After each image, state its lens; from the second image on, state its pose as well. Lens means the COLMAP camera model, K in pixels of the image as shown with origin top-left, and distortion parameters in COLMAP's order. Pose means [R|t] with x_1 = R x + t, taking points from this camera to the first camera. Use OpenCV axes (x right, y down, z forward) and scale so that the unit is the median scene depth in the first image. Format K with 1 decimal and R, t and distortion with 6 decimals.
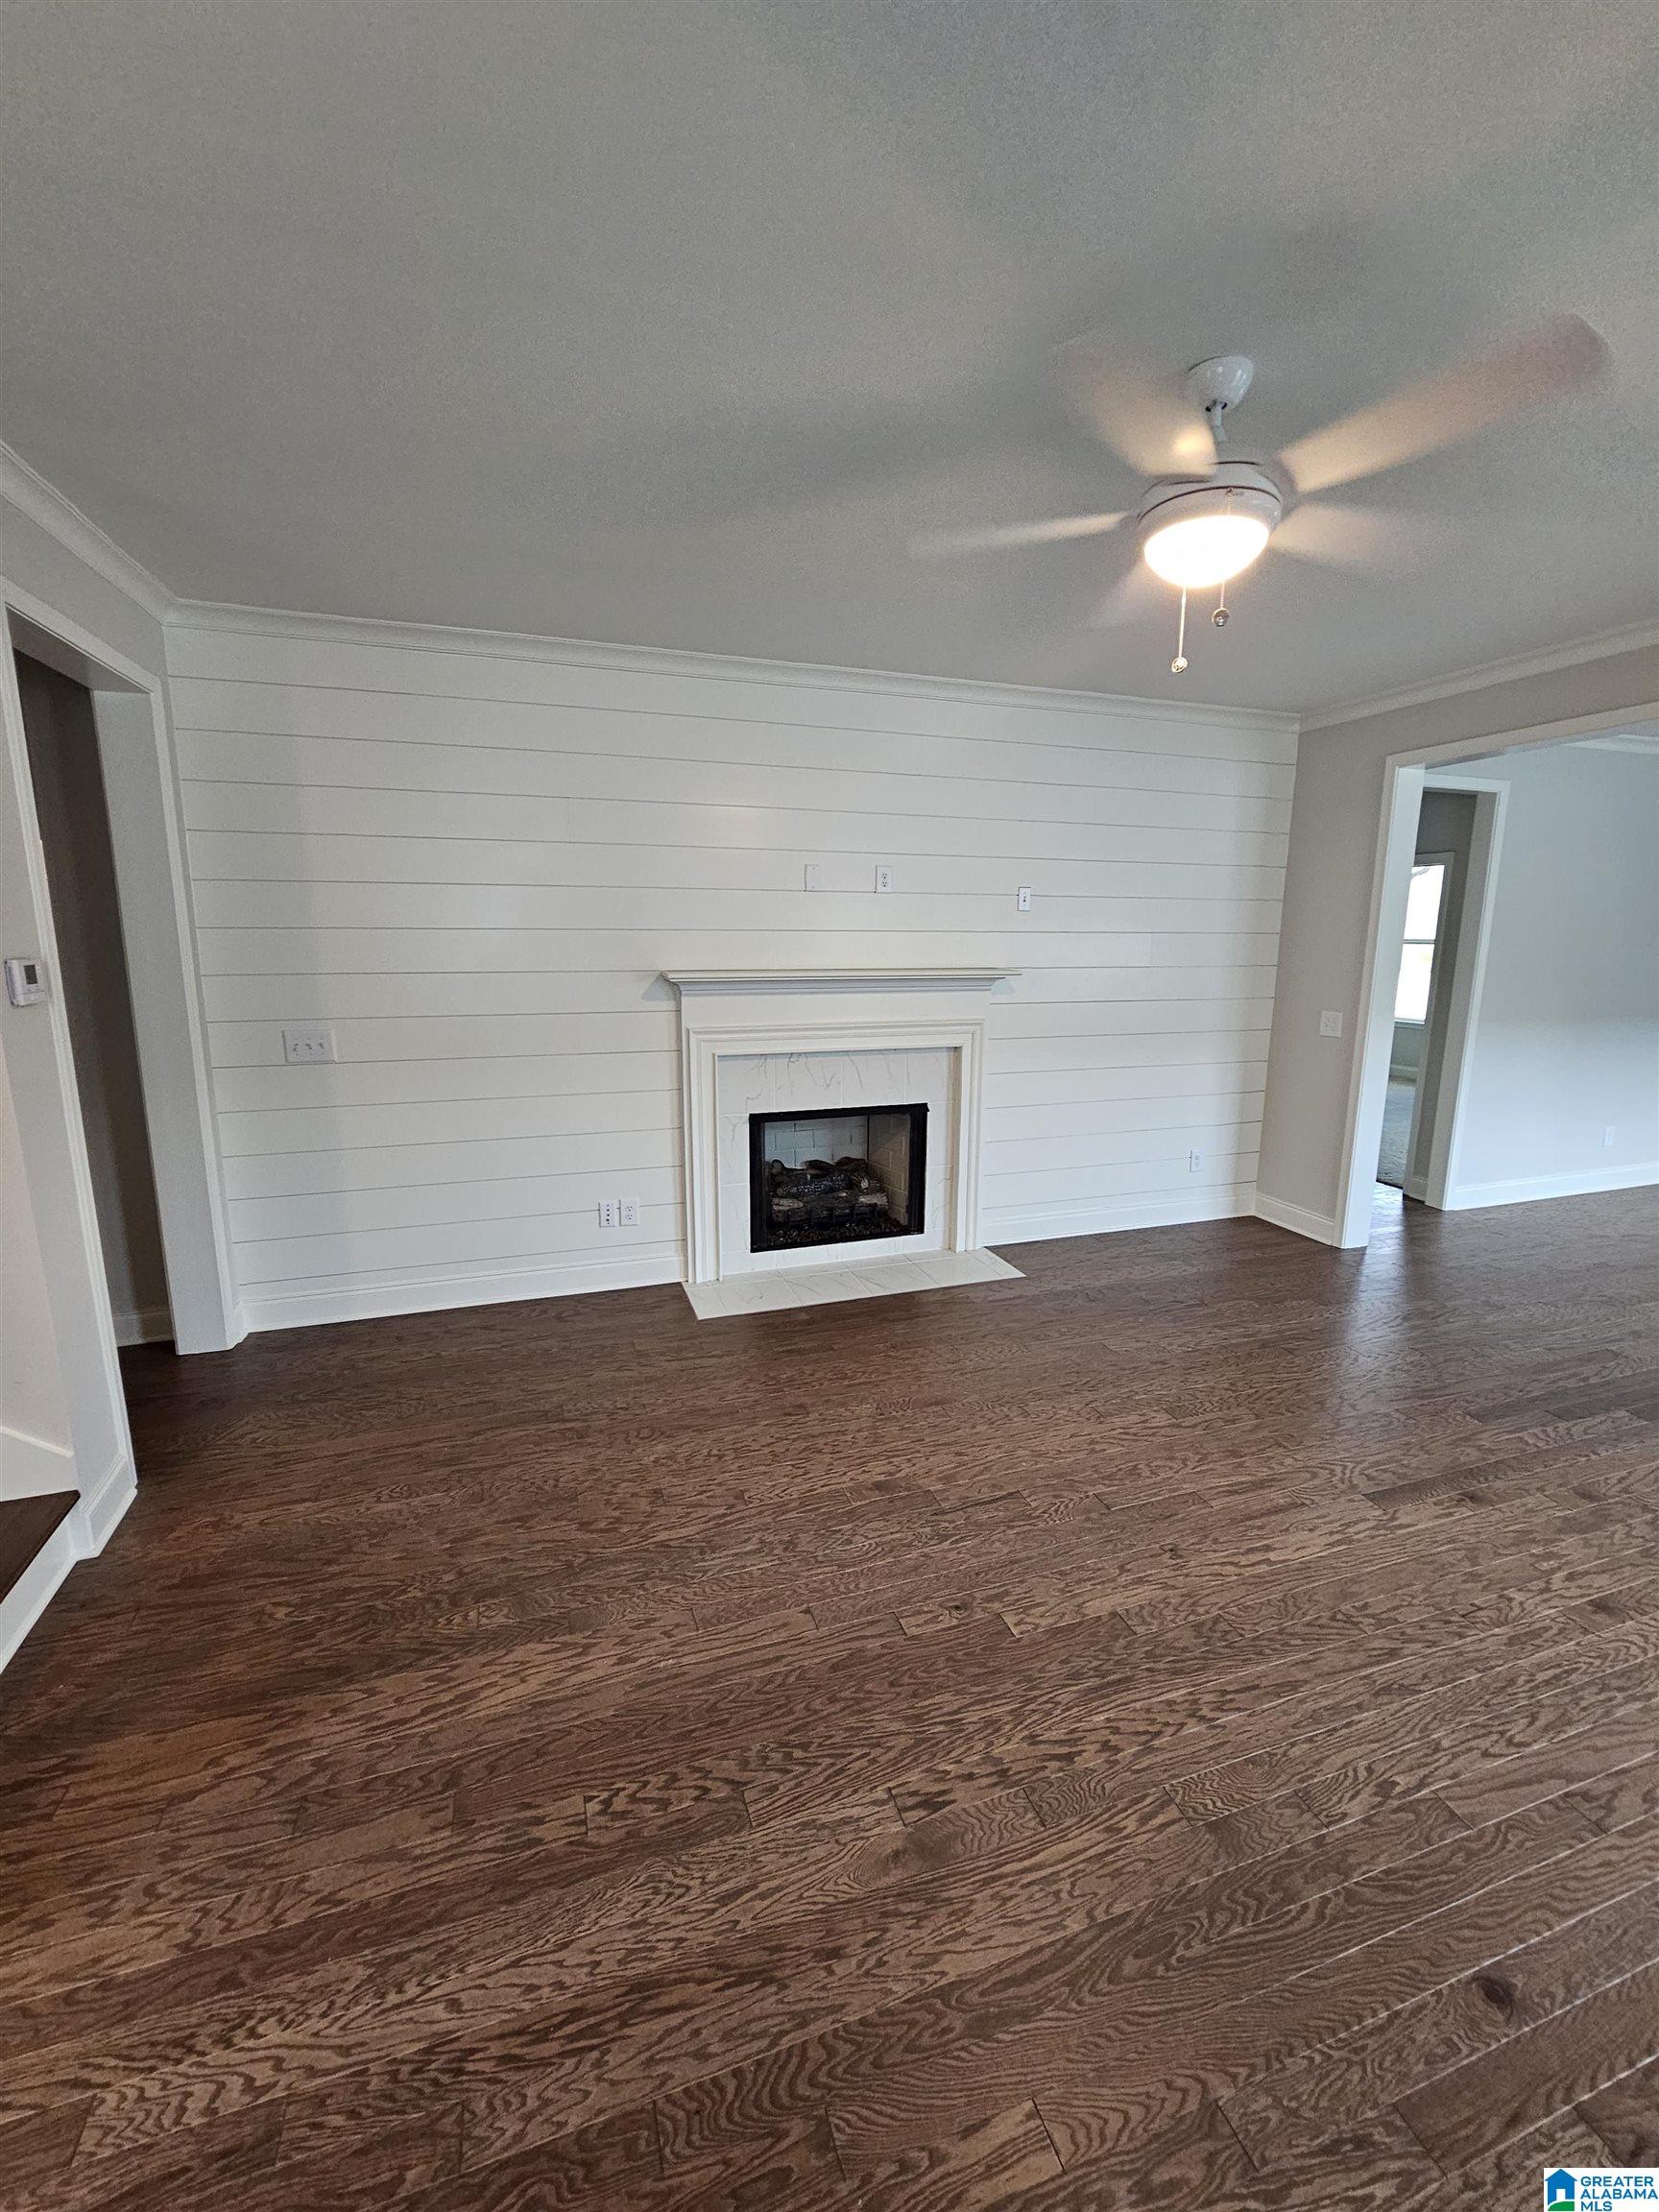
lens RADIAL K [[908.6, 0, 837.6], [0, 908.6, 1095.0], [0, 0, 1]] dist [-0.000782, 0.000338]
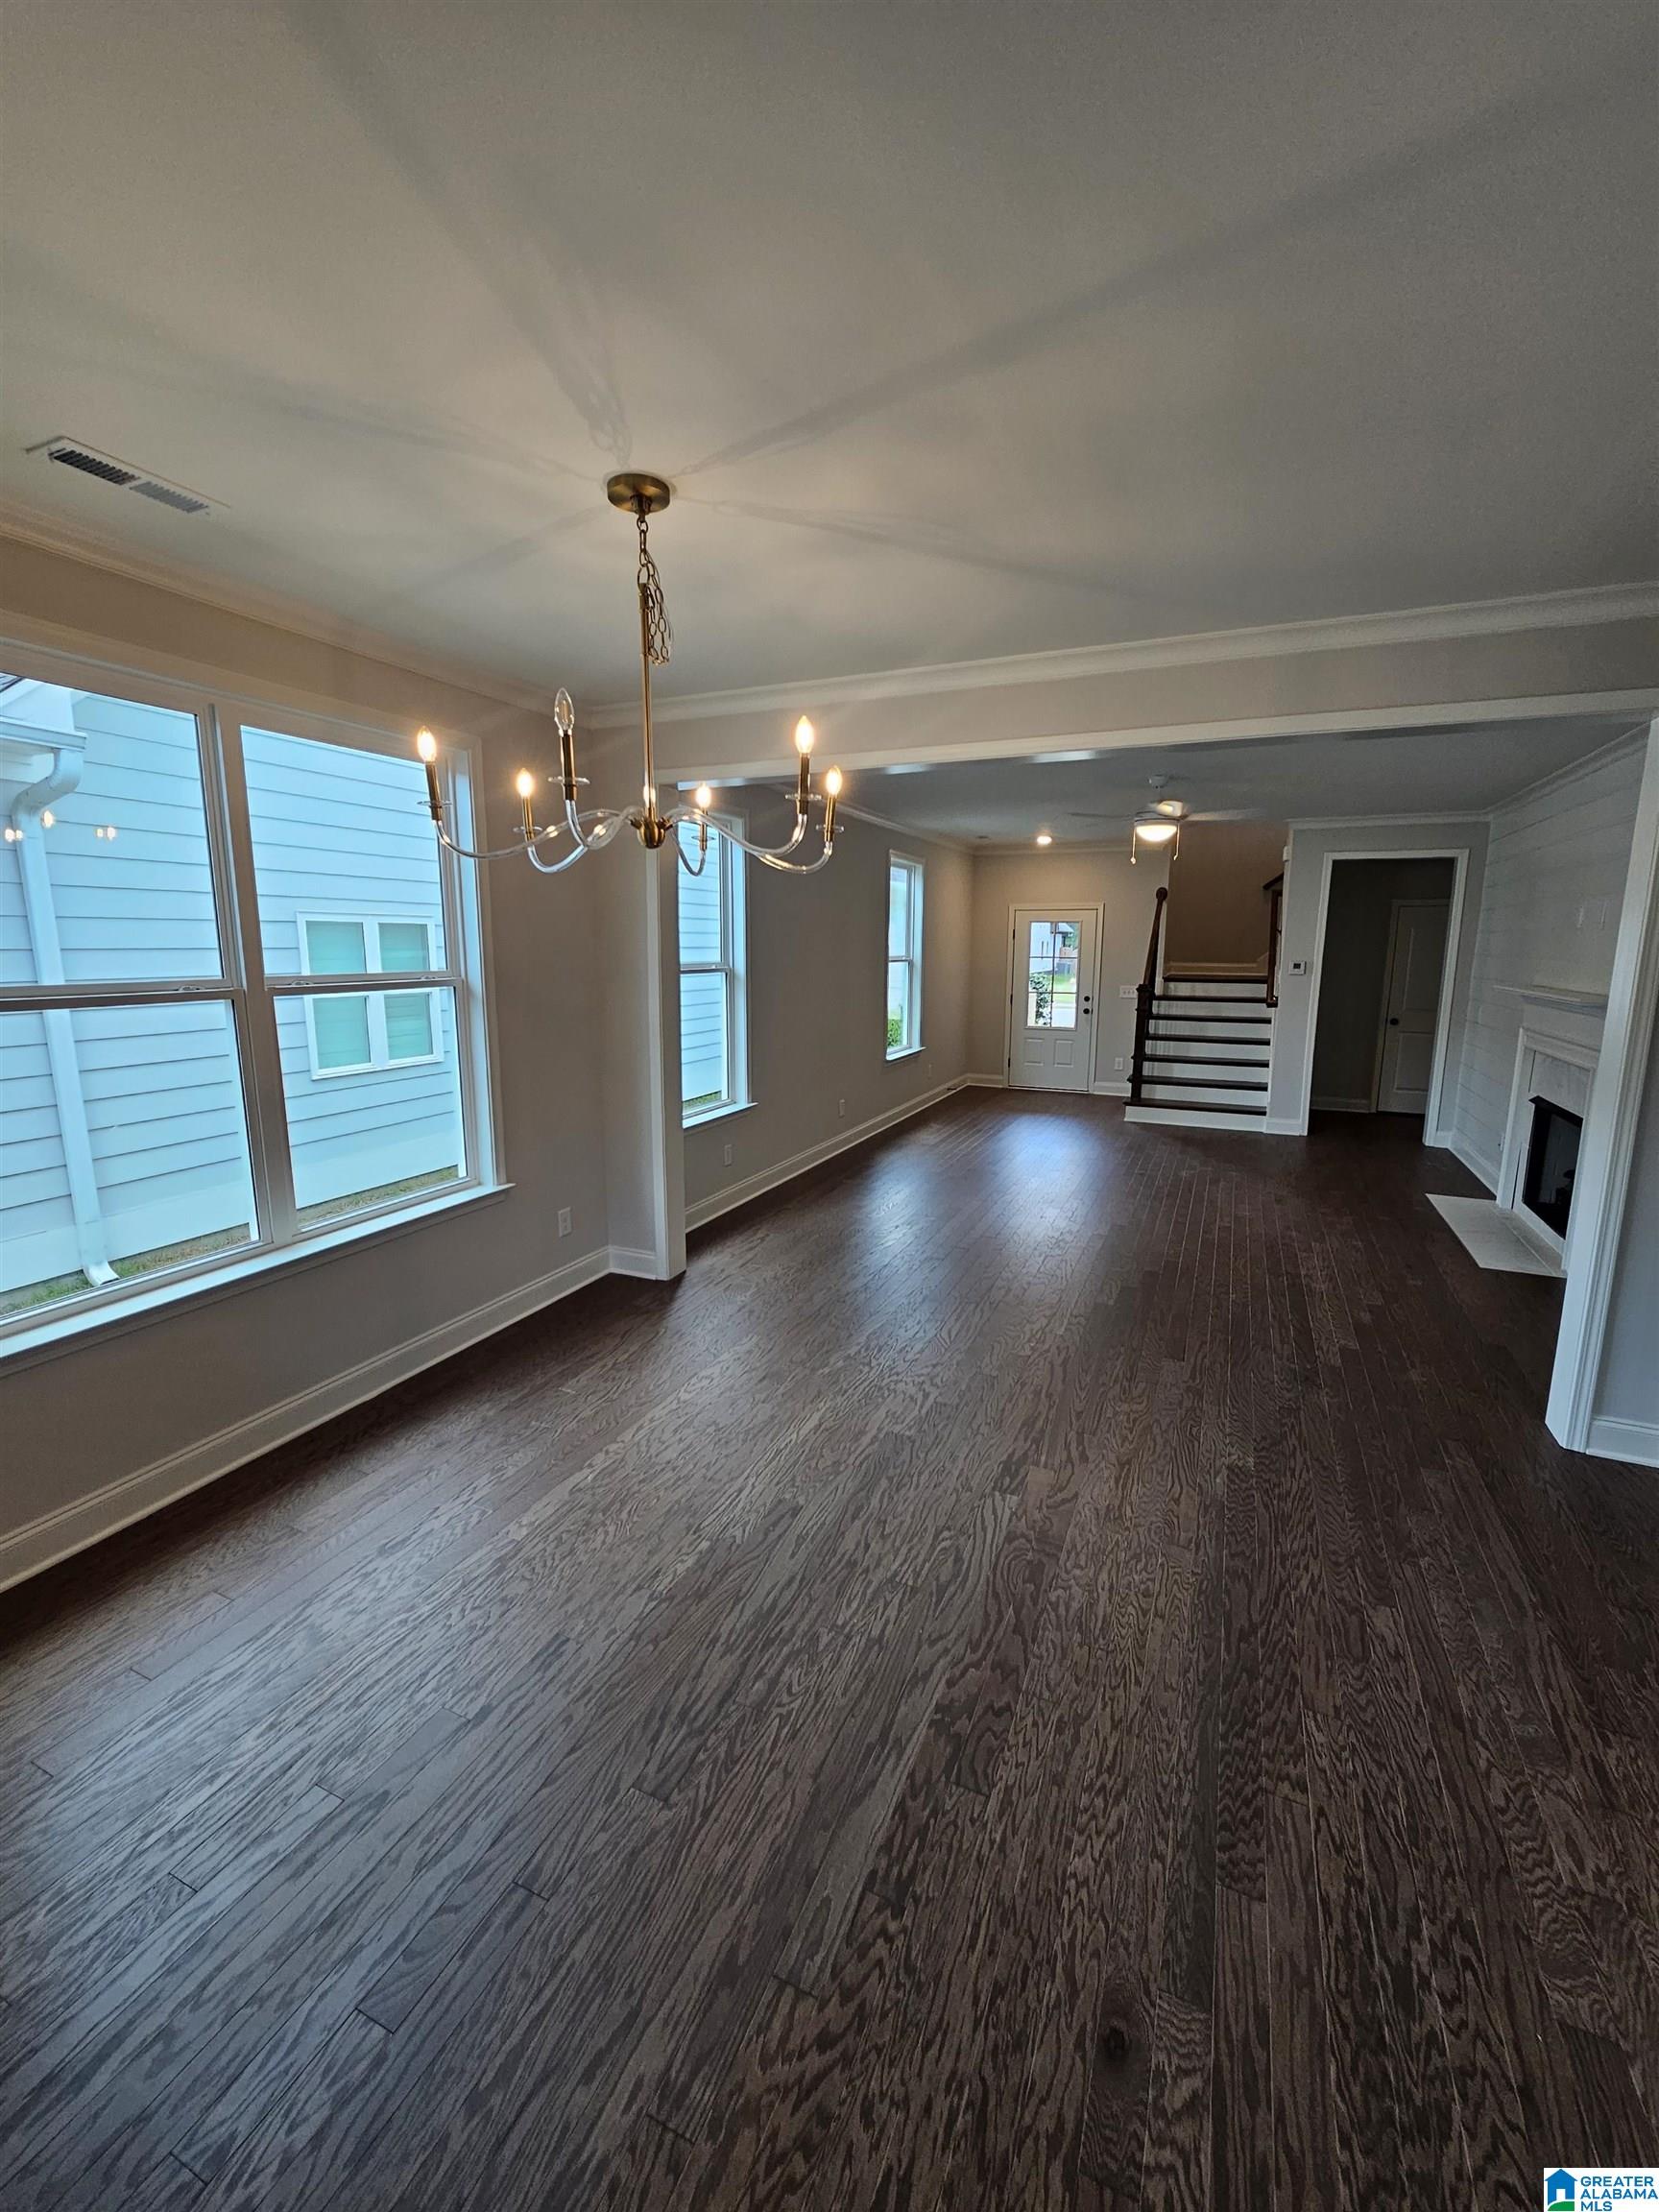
lens RADIAL K [[901.4, 0, 825.7], [0, 901.4, 1097.5], [0, 0, 1]] dist [0.000514, -0.000620]
pose [[-0.683769, 0.114022, -0.720735, 2.164049], [-0.140887, 0.948502, 0.283717, -0.281654], [0.715968, 0.295539, -0.632492, 1.496915]]
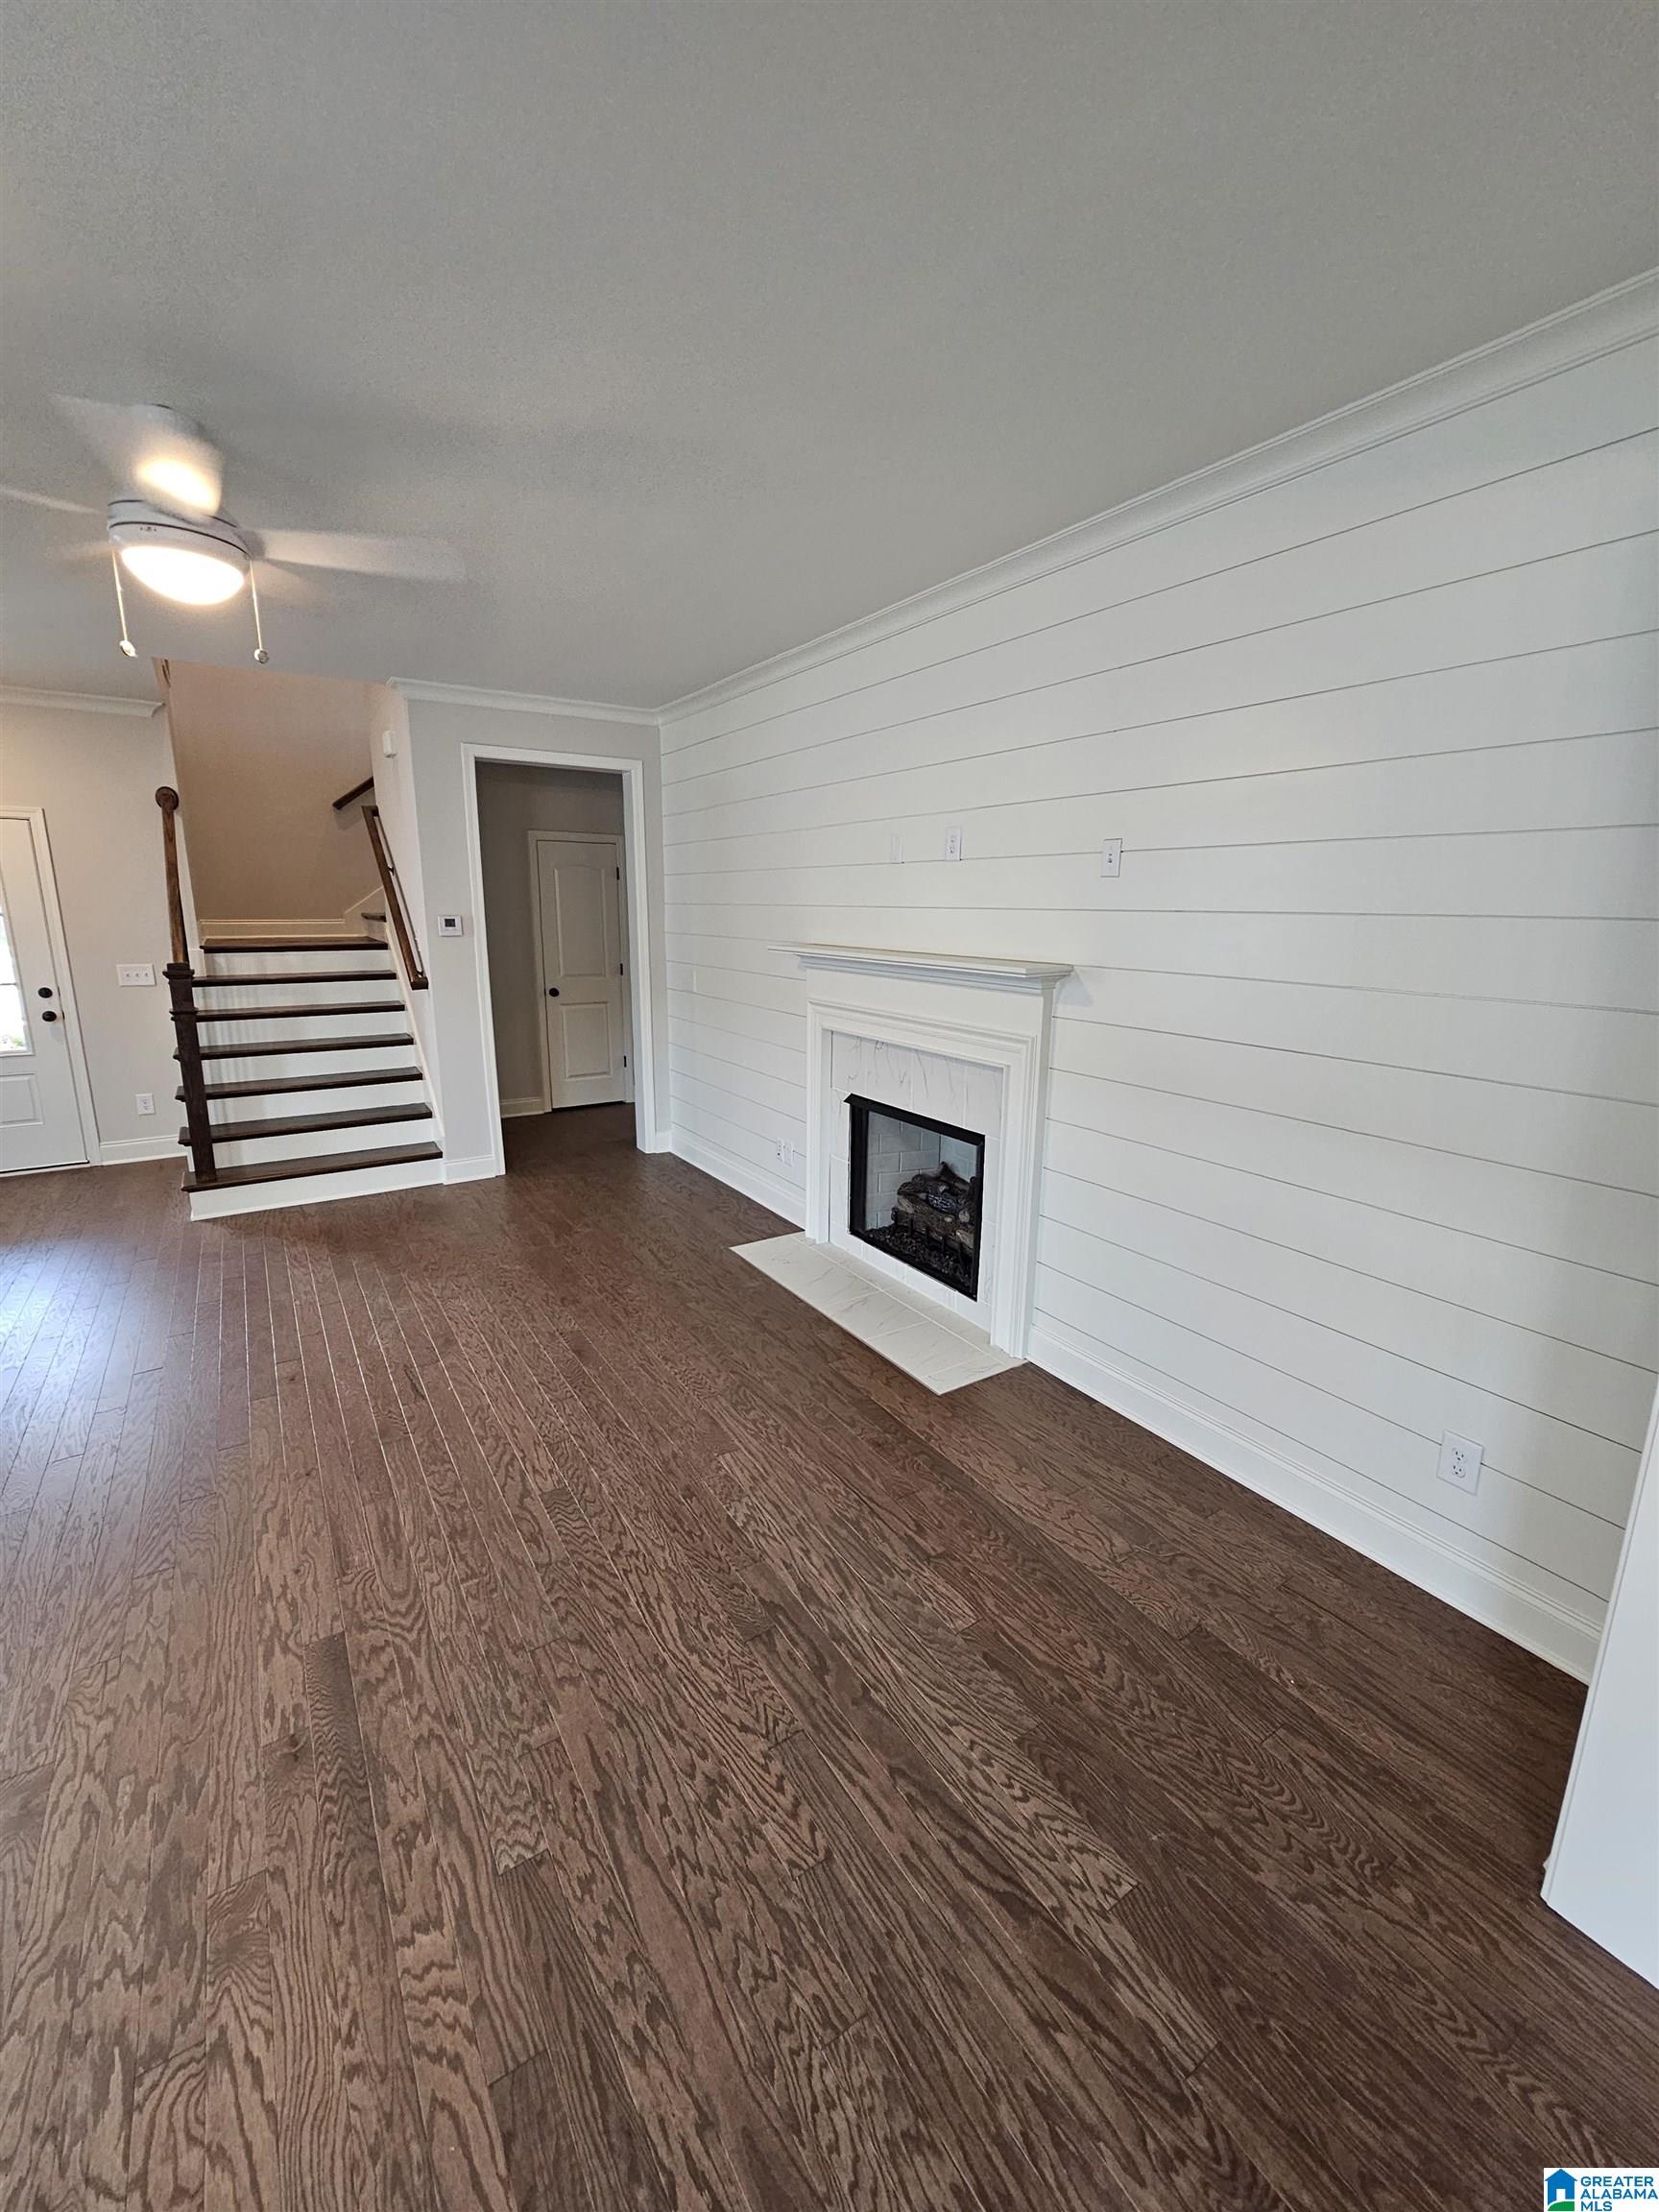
lens RADIAL K [[901.4, 0, 825.7], [0, 901.4, 1097.5], [0, 0, 1]] dist [0.000514, -0.000620]
pose [[0.242920, 0.201184, -0.948955, 1.143877], [-0.180295, 0.970576, 0.159615, -0.174924], [0.953144, 0.132318, 0.272044, 0.974733]]
